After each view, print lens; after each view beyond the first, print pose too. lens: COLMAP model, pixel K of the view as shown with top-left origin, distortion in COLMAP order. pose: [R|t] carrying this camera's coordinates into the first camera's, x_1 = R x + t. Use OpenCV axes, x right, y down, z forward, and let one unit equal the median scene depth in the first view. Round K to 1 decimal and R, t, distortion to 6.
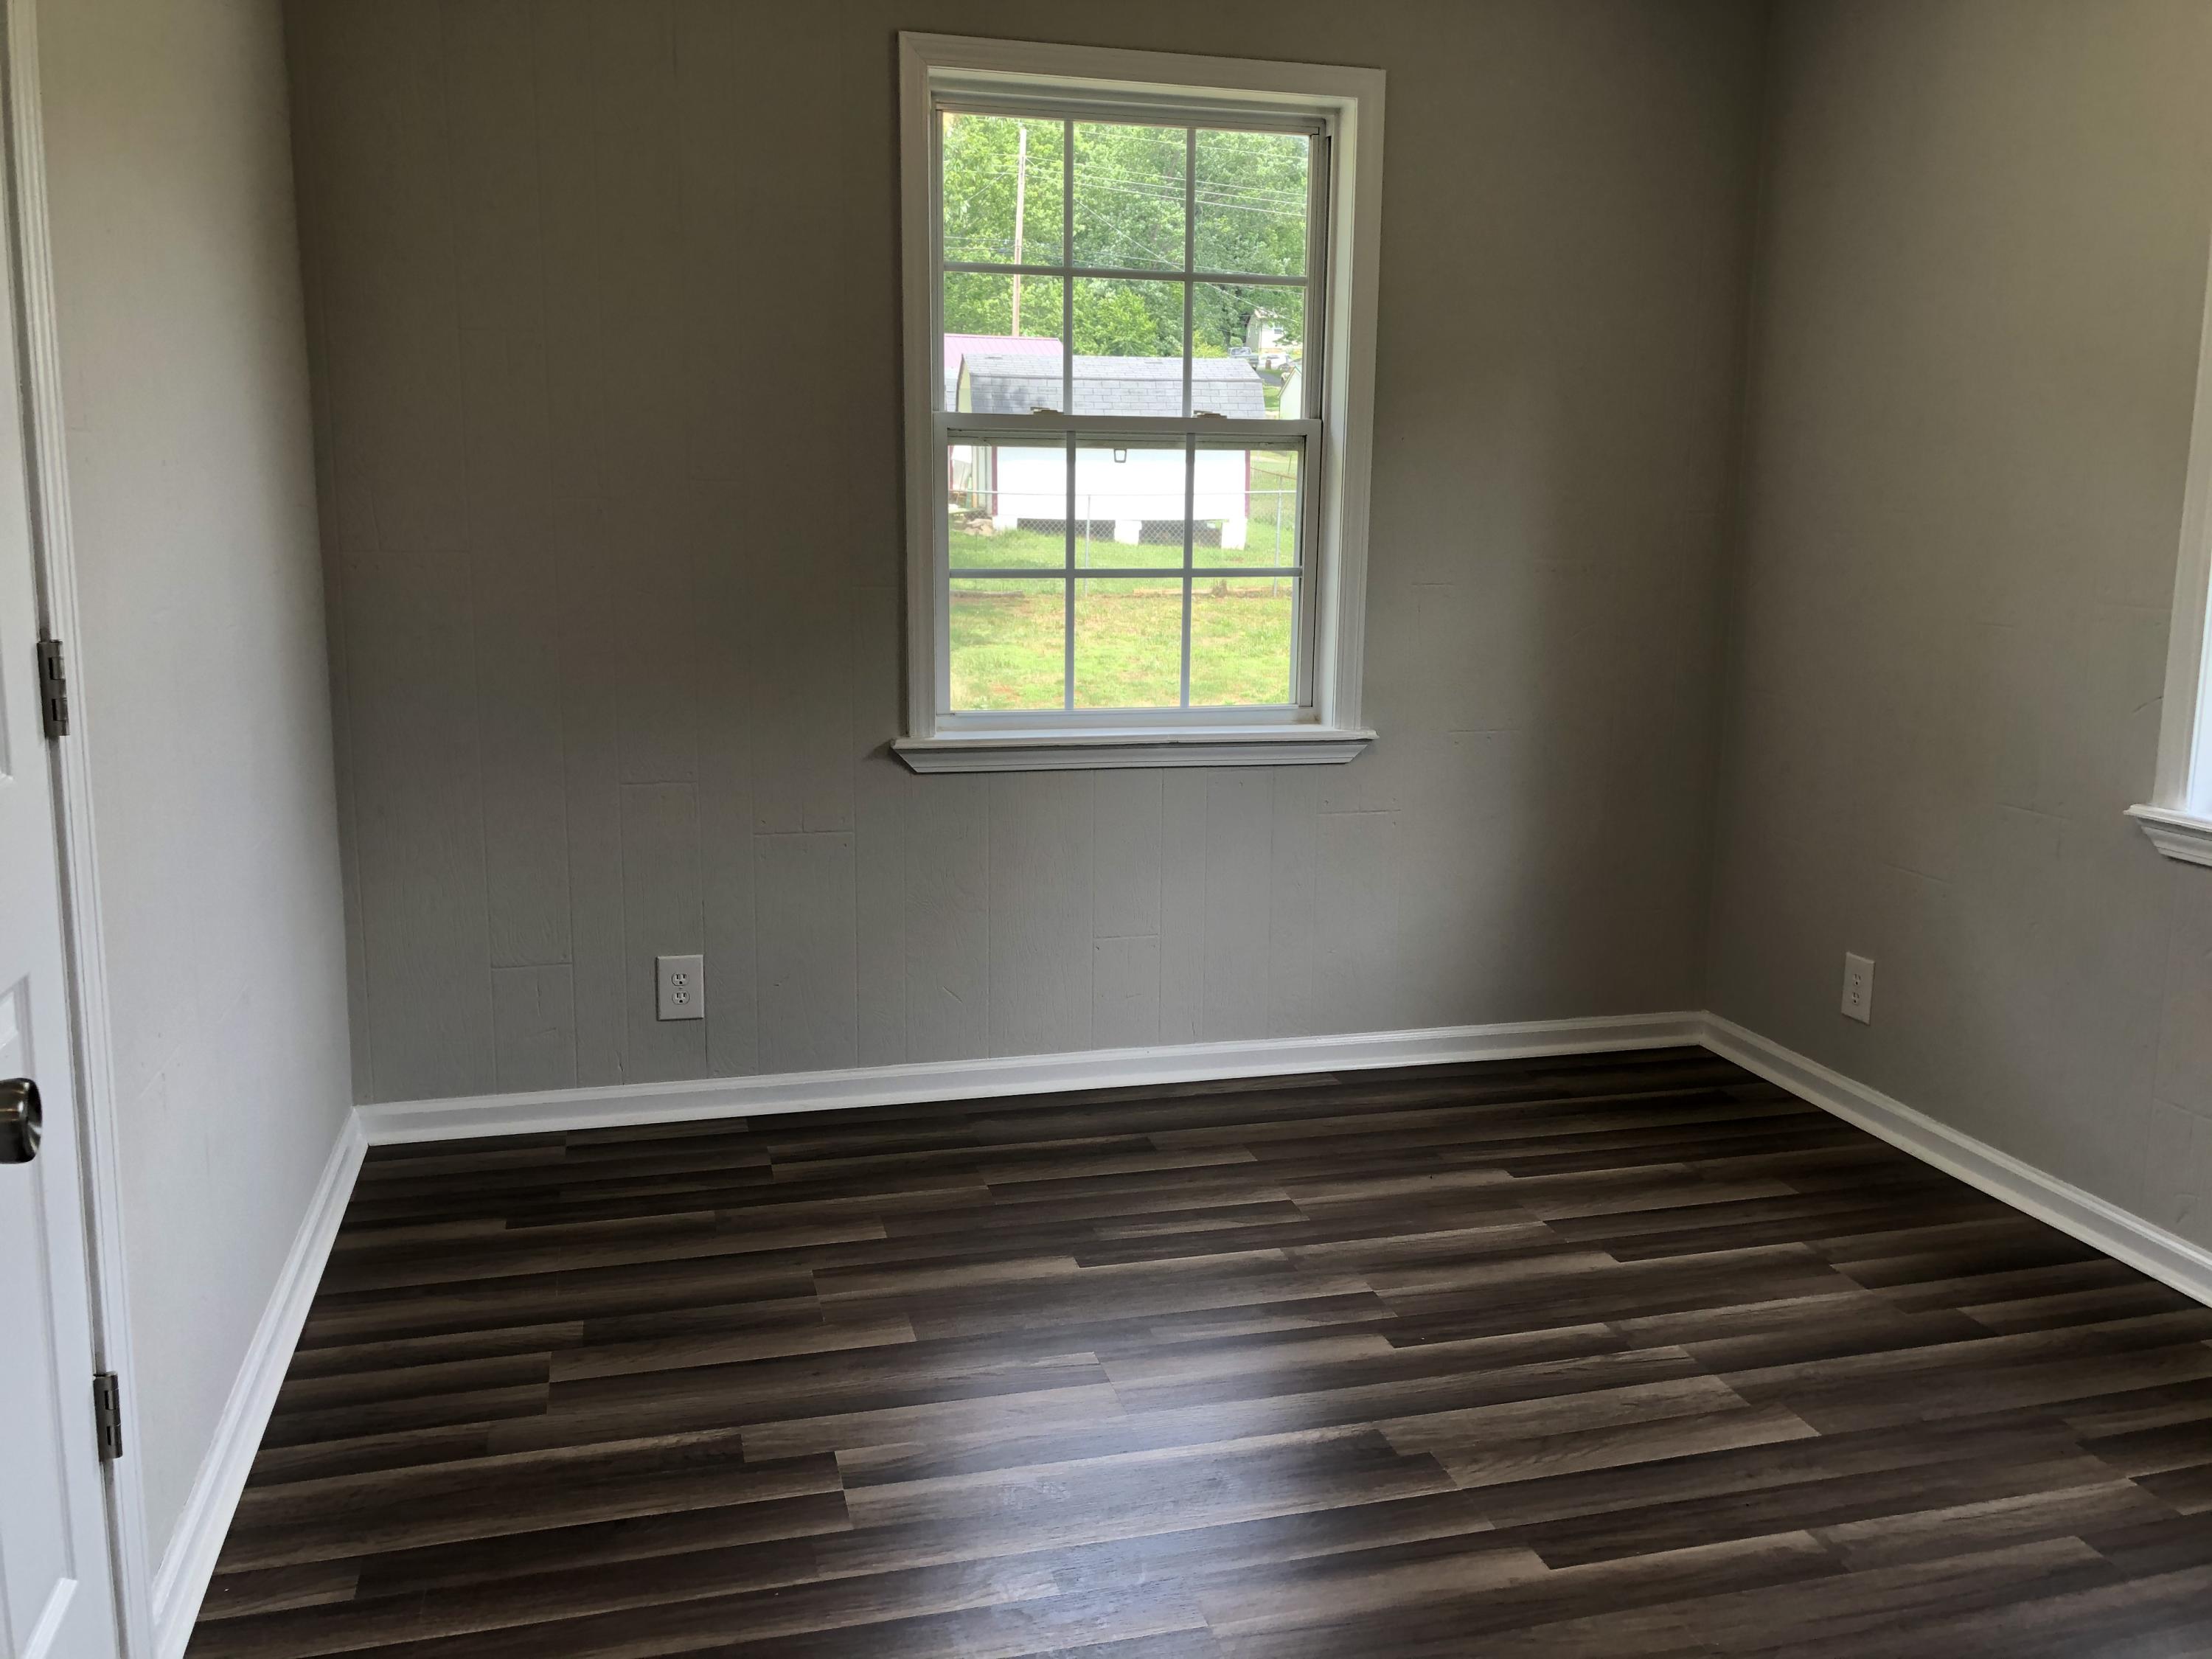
lens RADIAL K [[1862.8, 0, 1153.0], [0, 1862.8, 790.4], [0, 0, 1]] dist [0.022594, -0.013055]
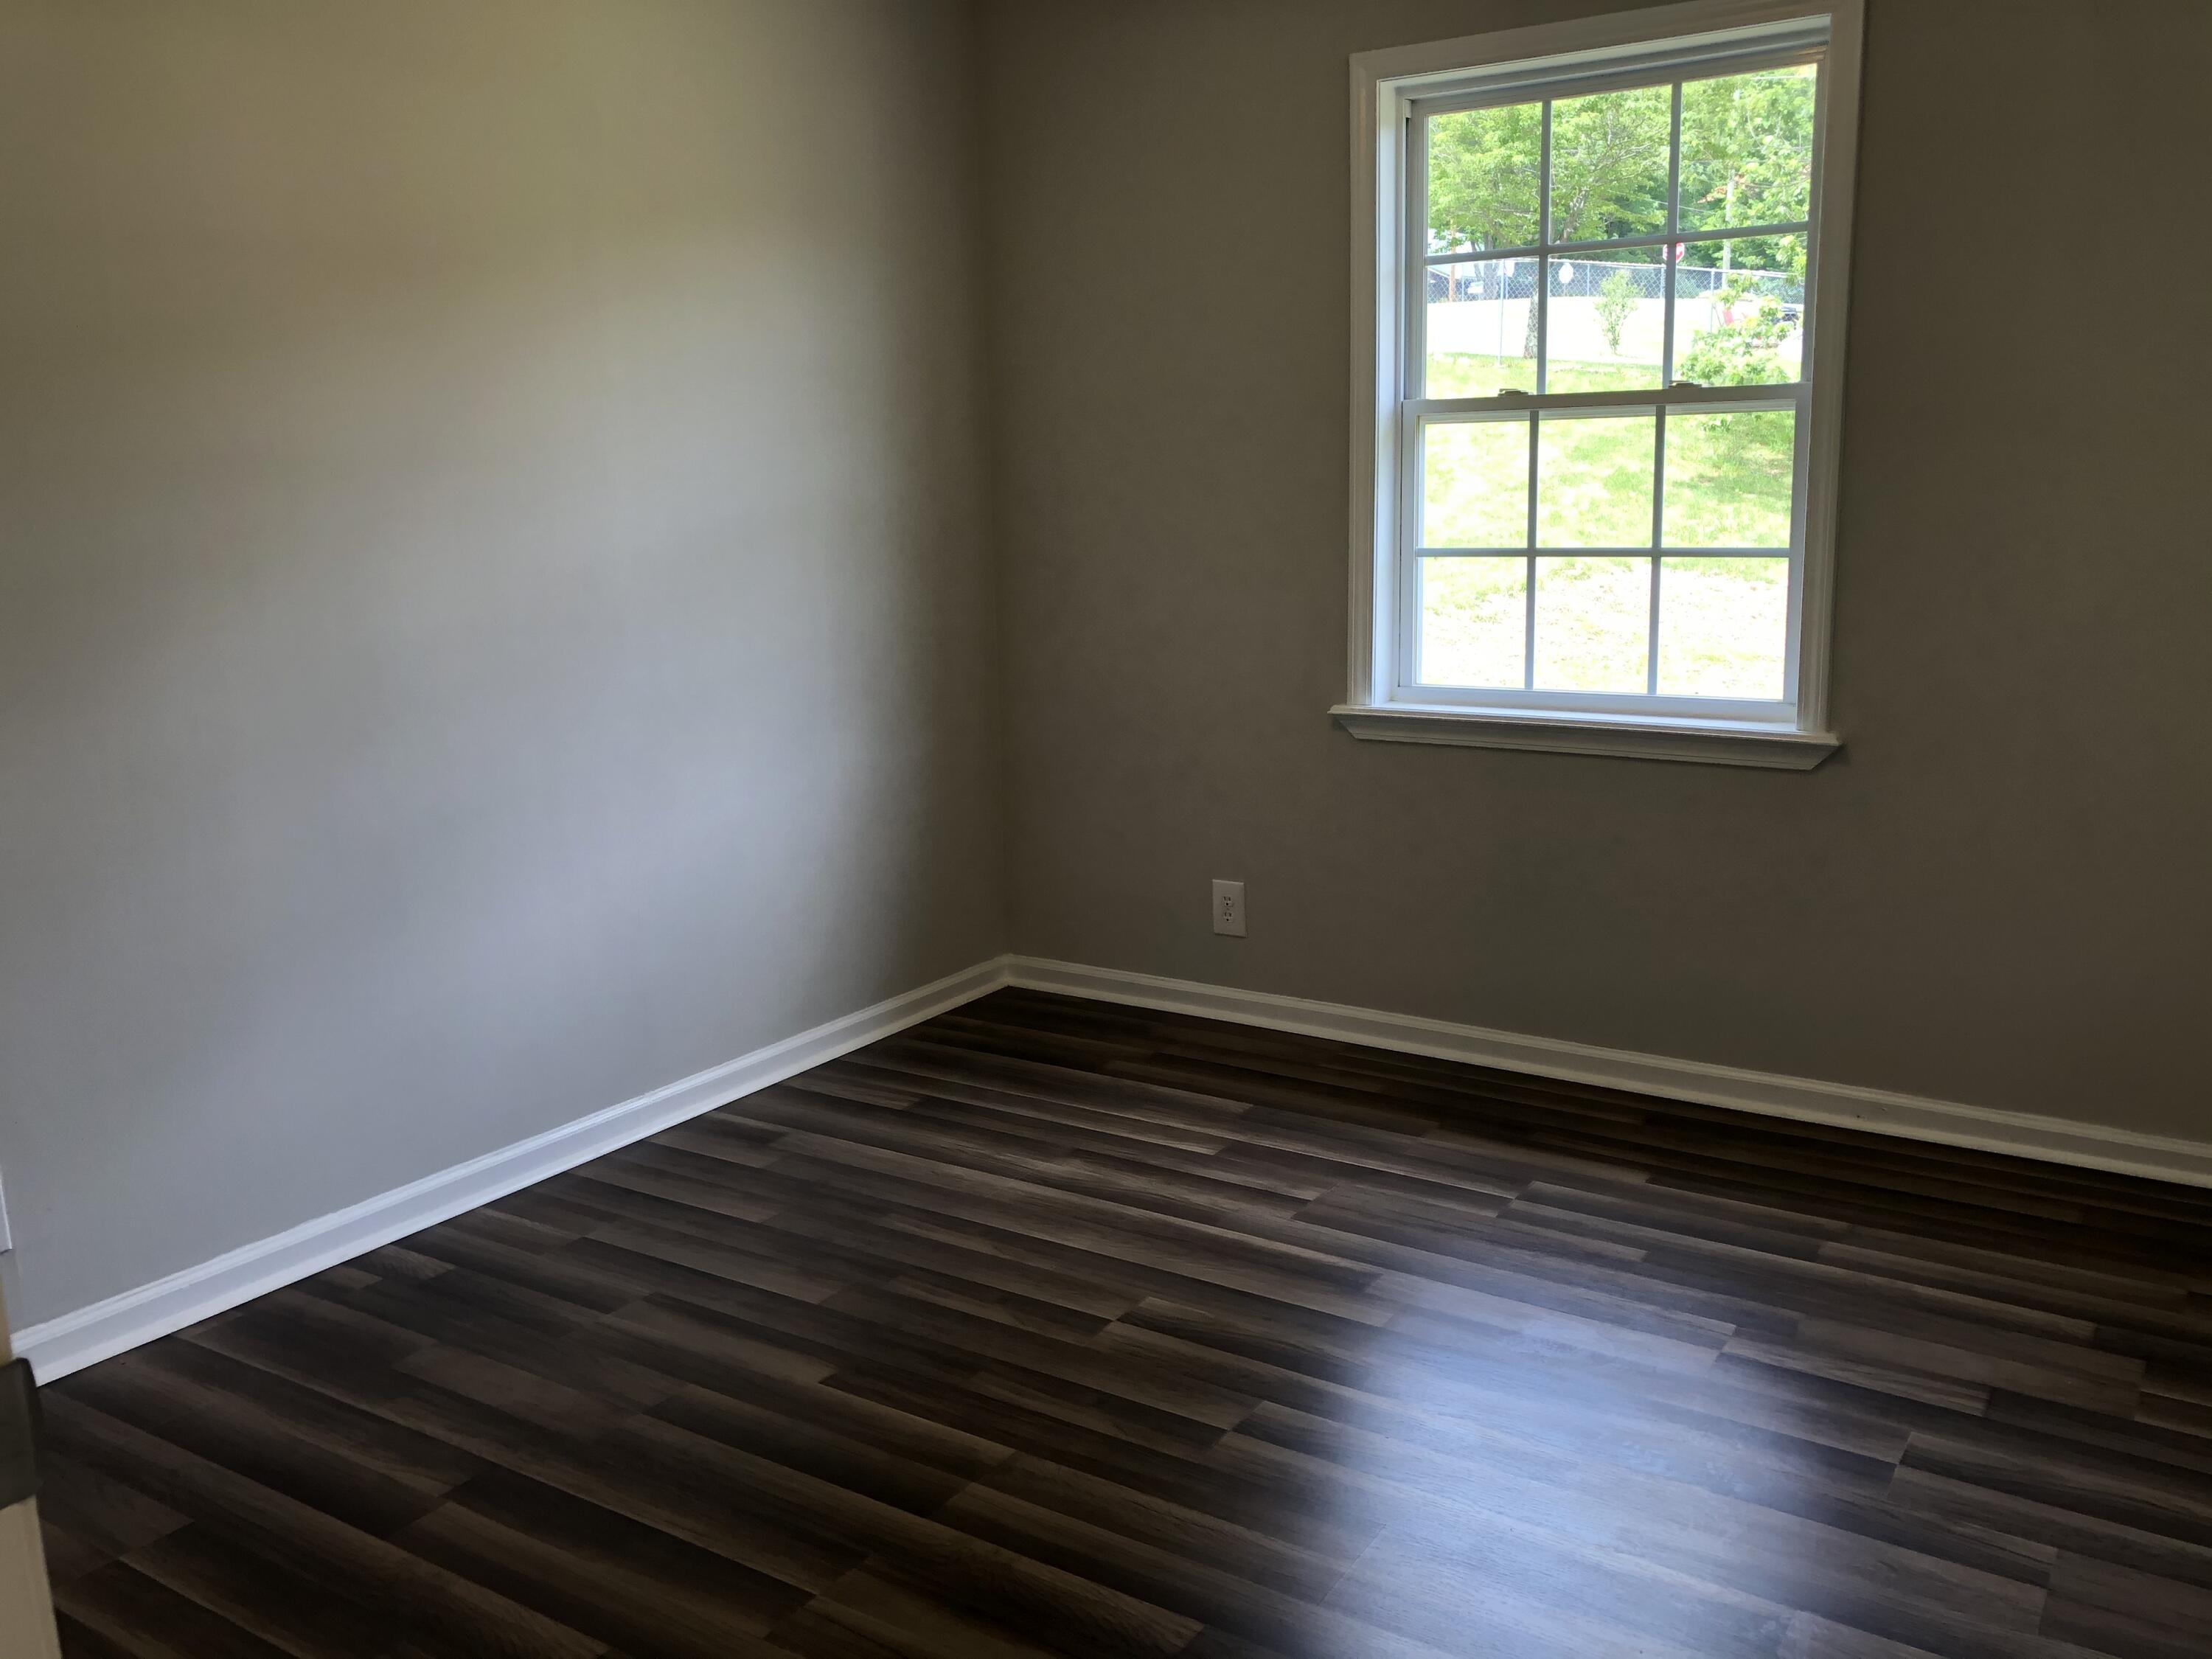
lens RADIAL K [[1935.4, 0, 1102.6], [0, 1935.4, 793.3], [0, 0, 1]] dist [-0.006718, -0.007319]
pose [[0.635748, 0.102053, -0.765121, 0.622578], [-0.096264, 0.993966, 0.052589, -0.020862], [0.765870, 0.040220, 0.641736, 0.165948]]
